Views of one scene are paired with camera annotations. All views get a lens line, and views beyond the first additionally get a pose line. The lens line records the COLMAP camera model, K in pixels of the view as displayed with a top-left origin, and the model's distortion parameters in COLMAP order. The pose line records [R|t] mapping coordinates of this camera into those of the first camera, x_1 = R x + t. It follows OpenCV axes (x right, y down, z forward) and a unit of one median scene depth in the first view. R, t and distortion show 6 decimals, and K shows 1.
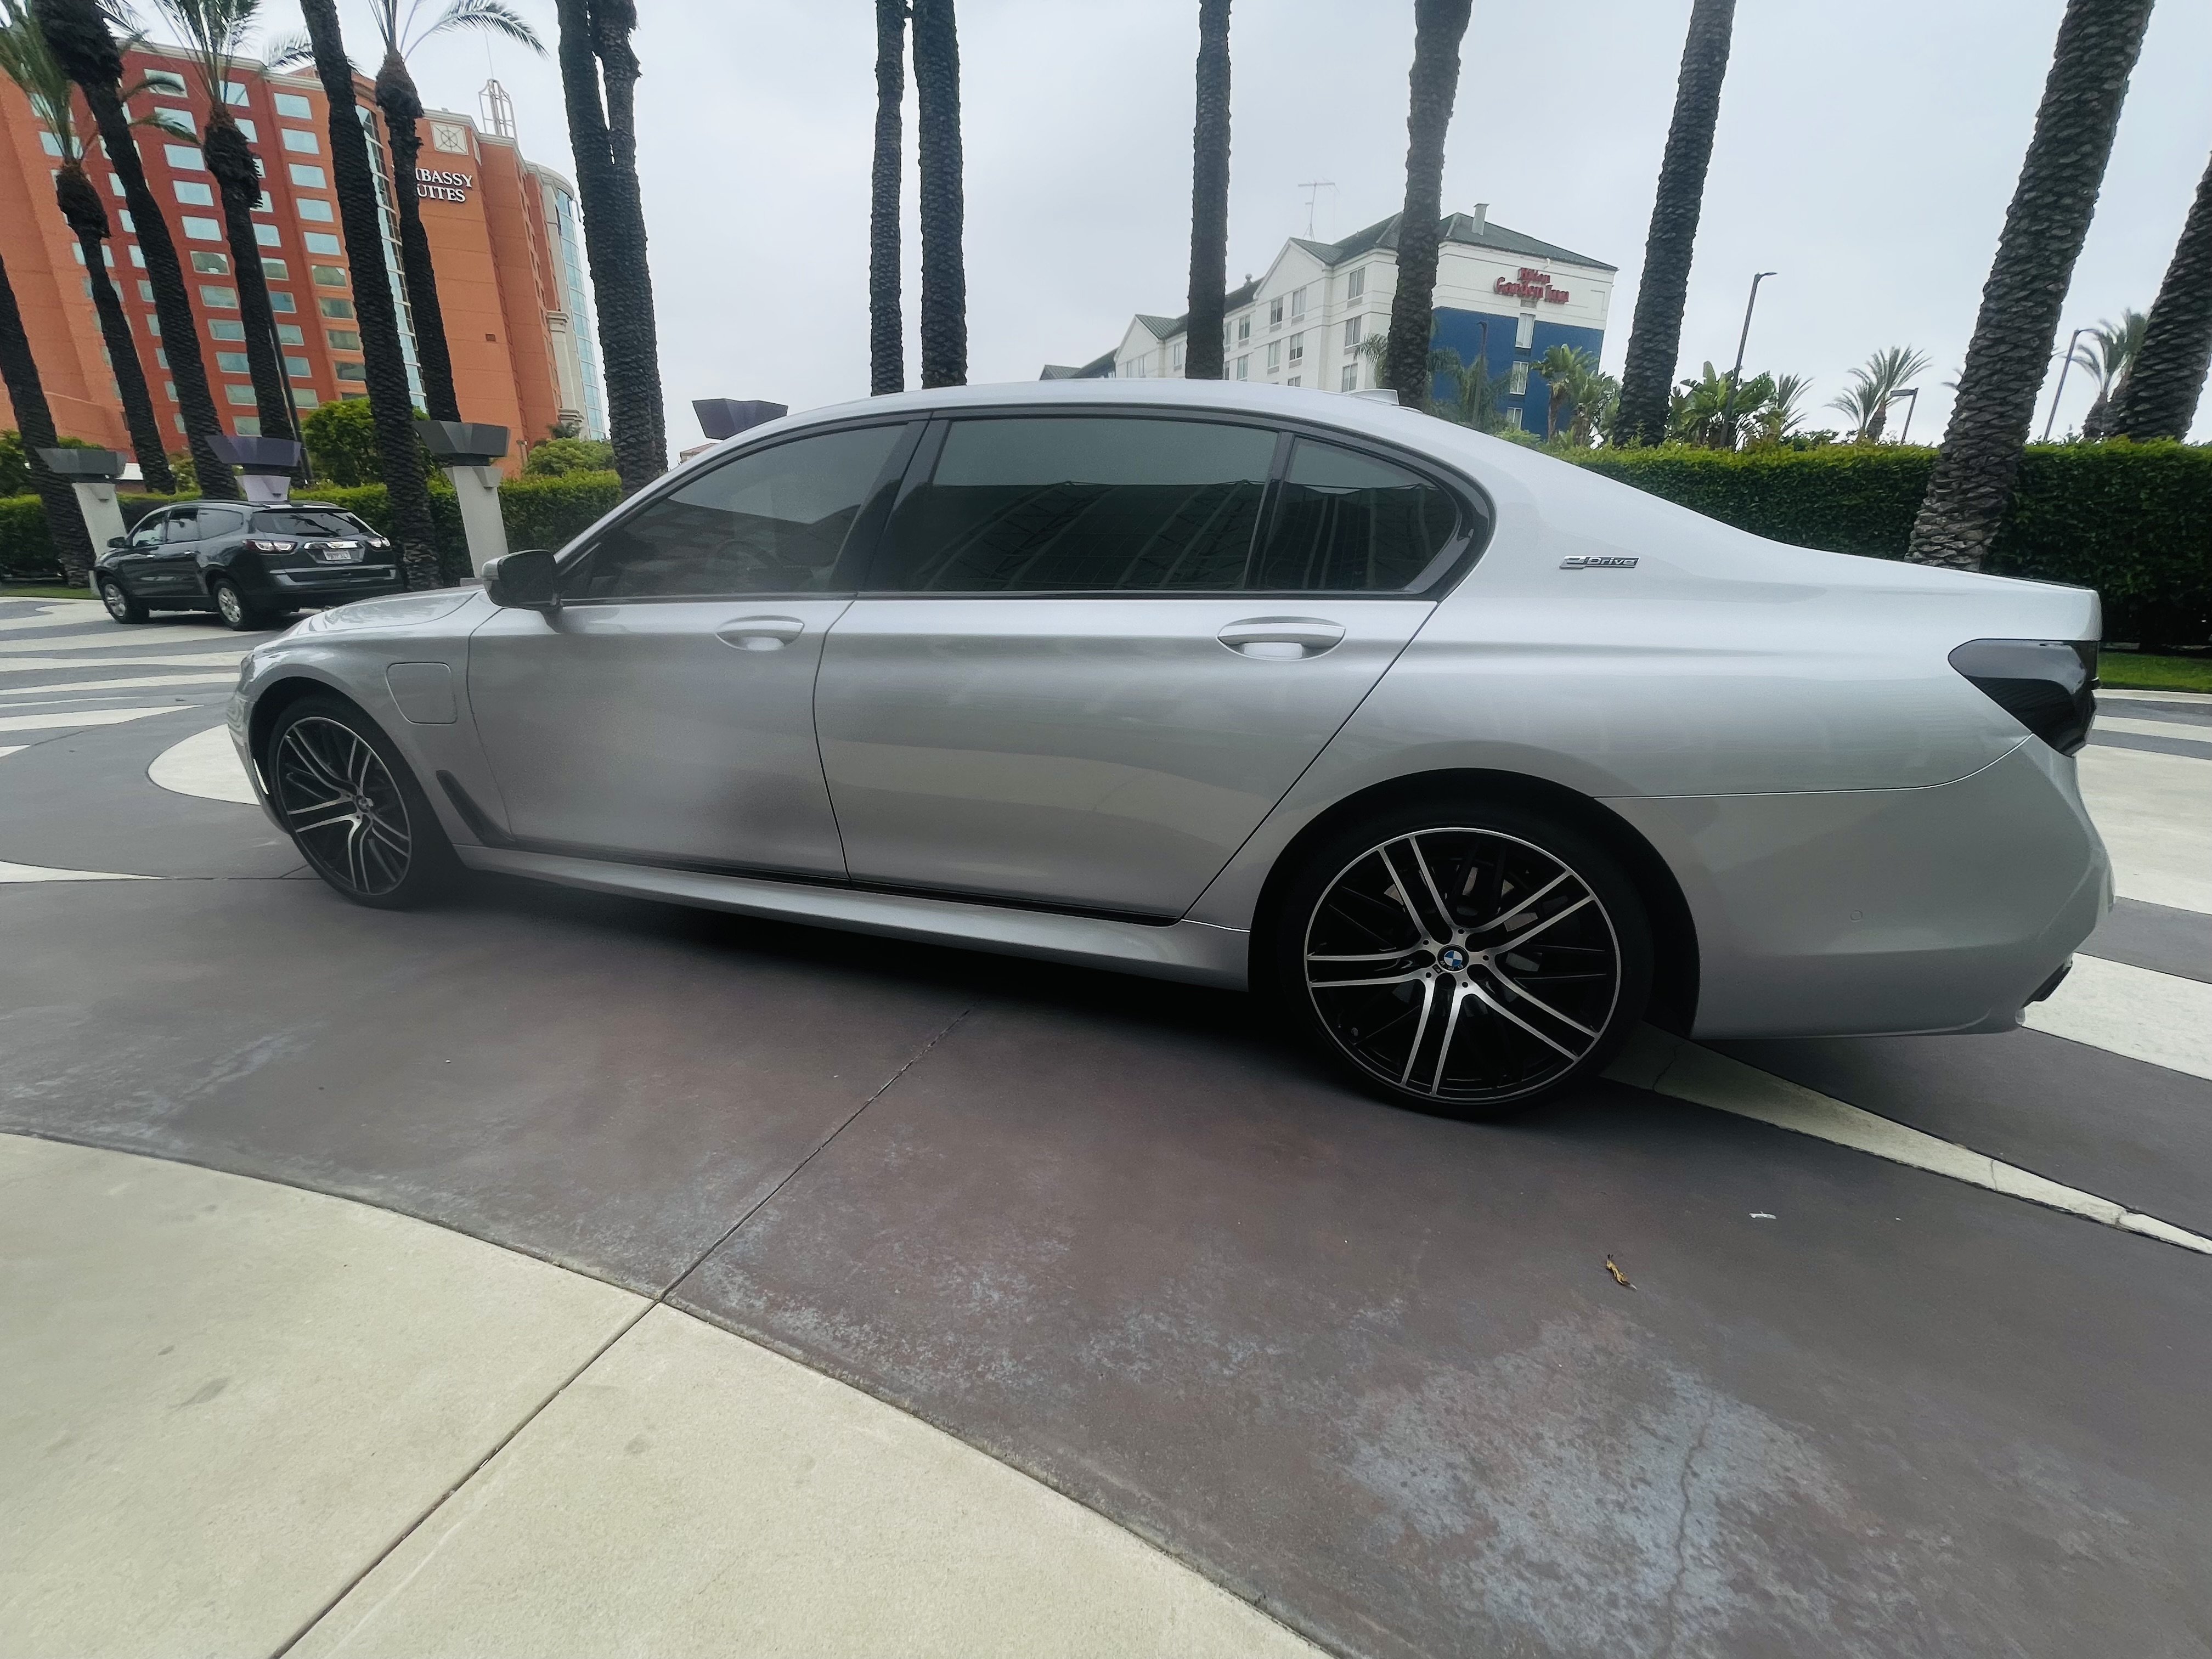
lens RADIAL K [[894.2, 0, 1106.0], [0, 894.2, 829.5], [0, 0, 1]] dist [-0.002714, -0.000472]
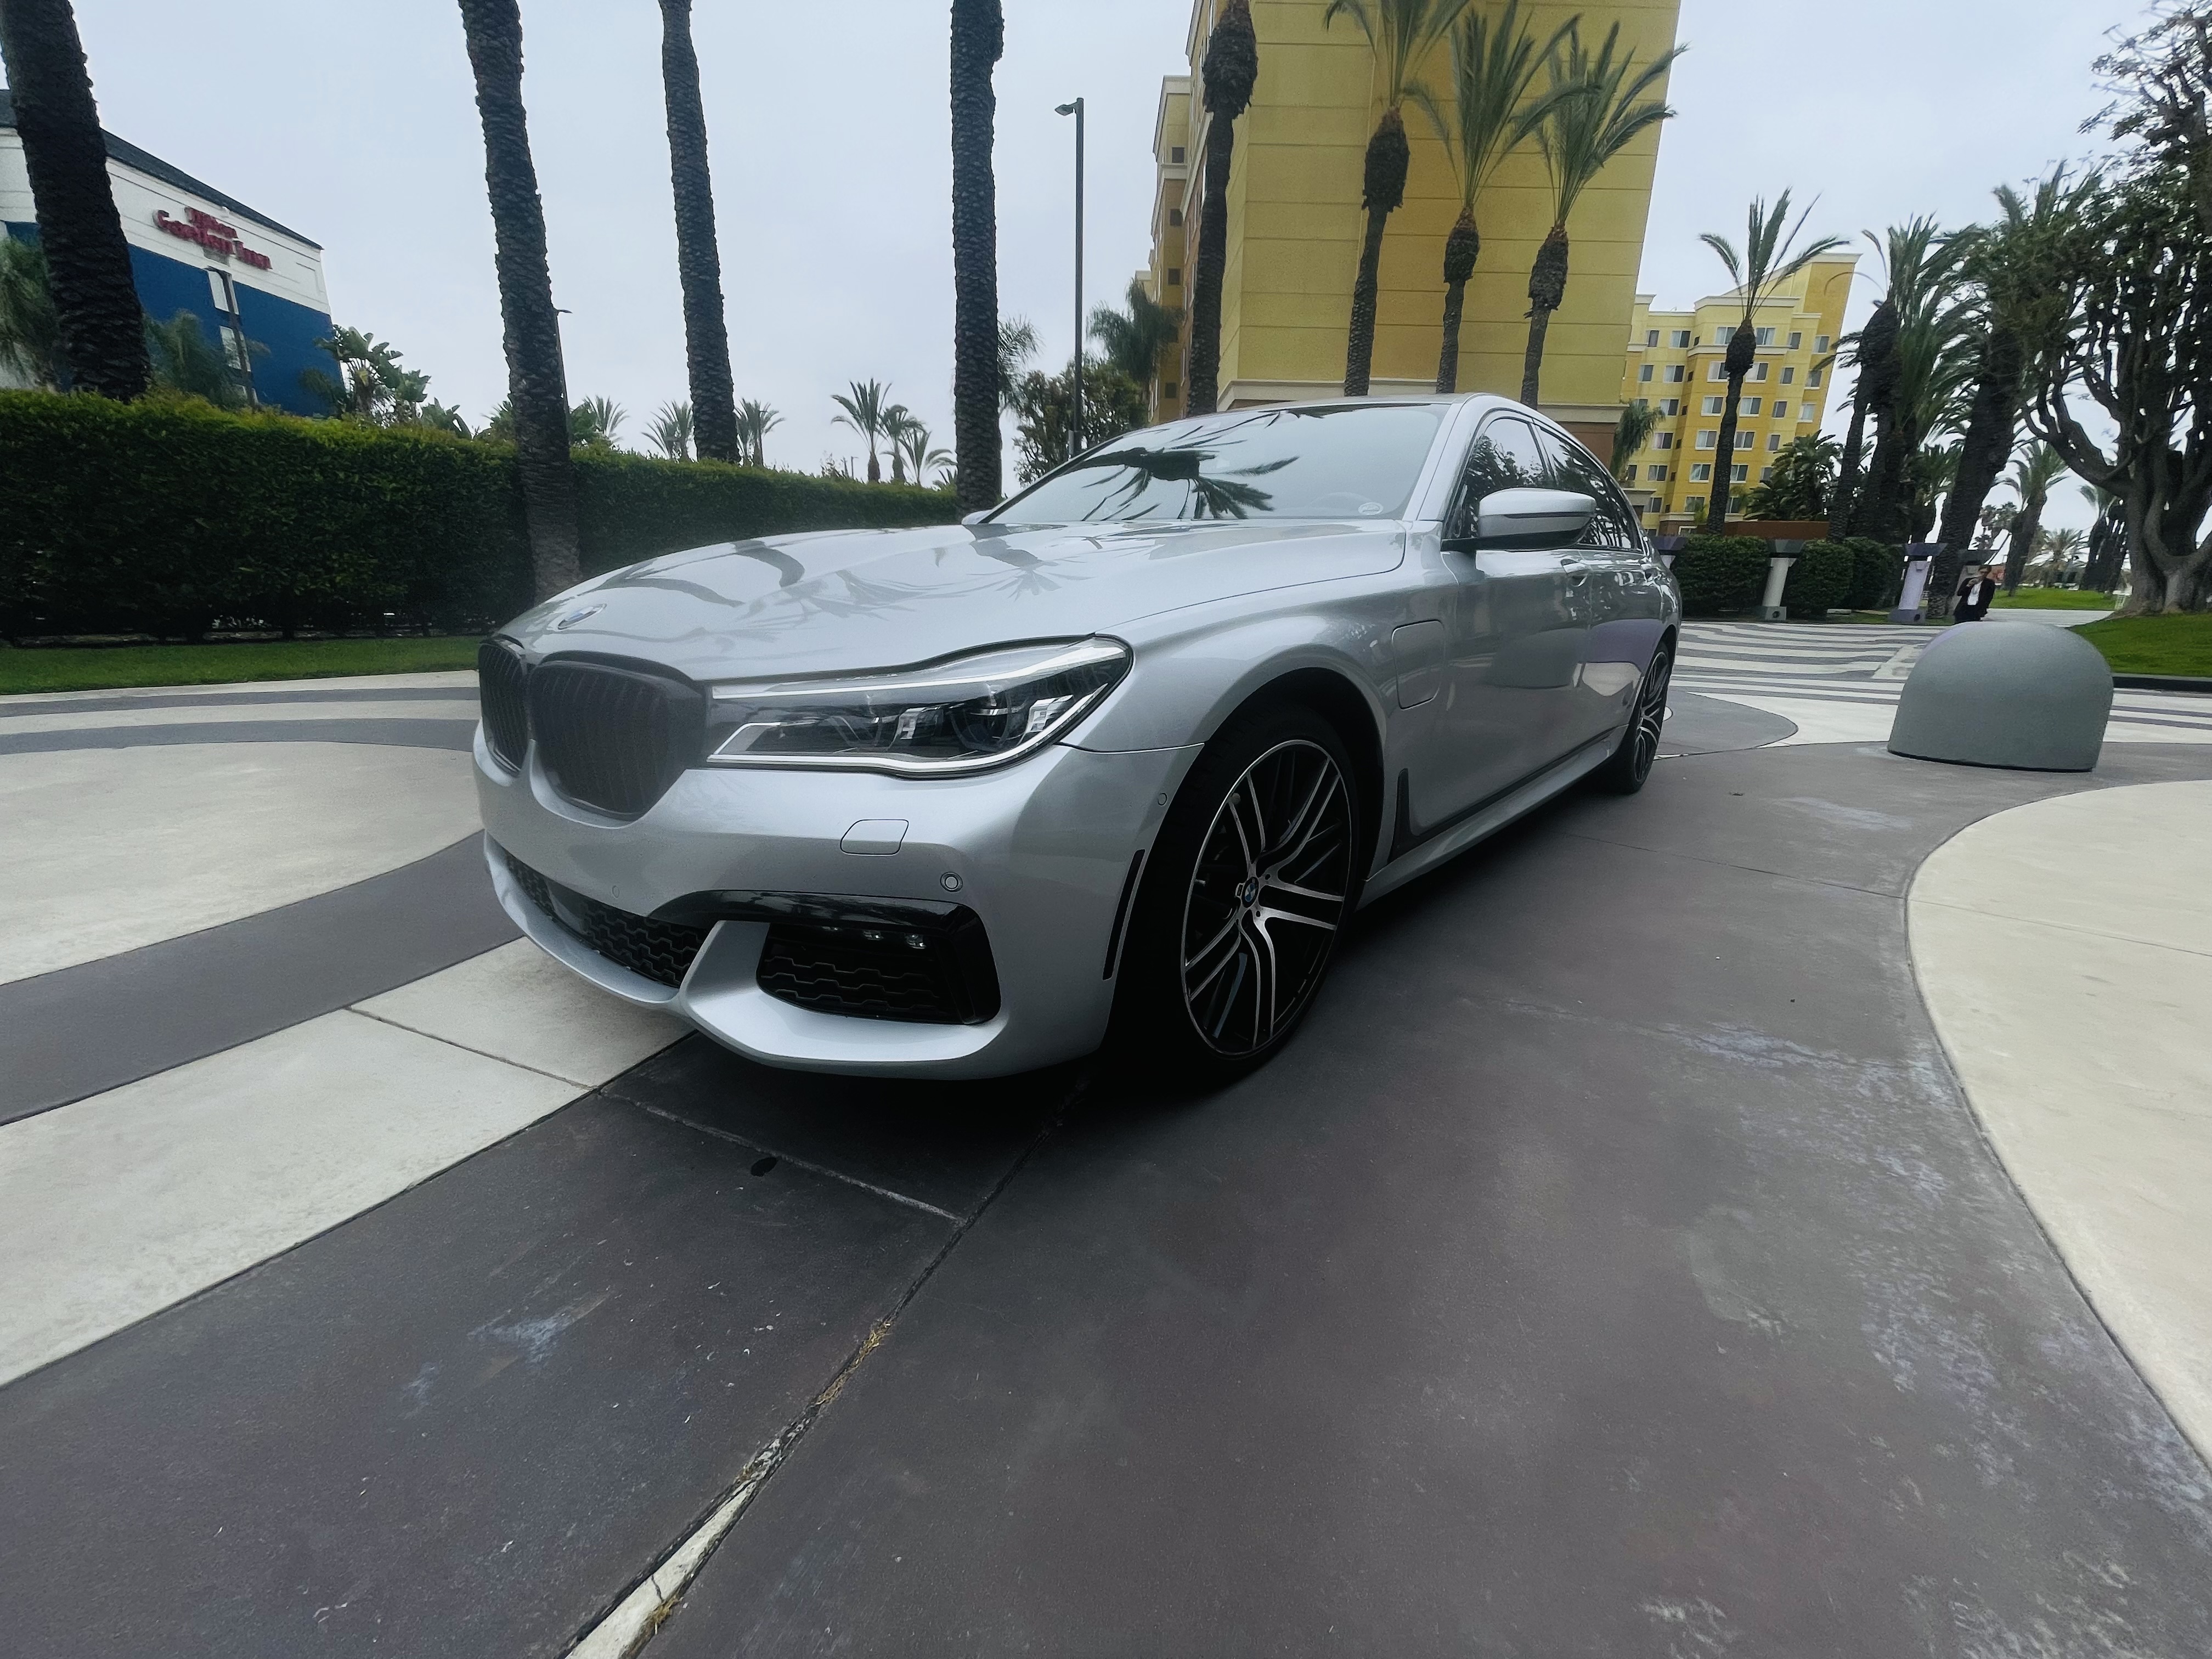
lens RADIAL K [[887.6, 0, 1102.7], [0, 887.6, 828.0], [0, 0, 1]] dist [0.002672, -0.002413]
pose [[0.370757, -0.248080, 0.894984, -1.976301], [0.264786, 0.951904, 0.154167, -0.262598], [-0.890184, 0.179821, 0.418613, 1.199168]]
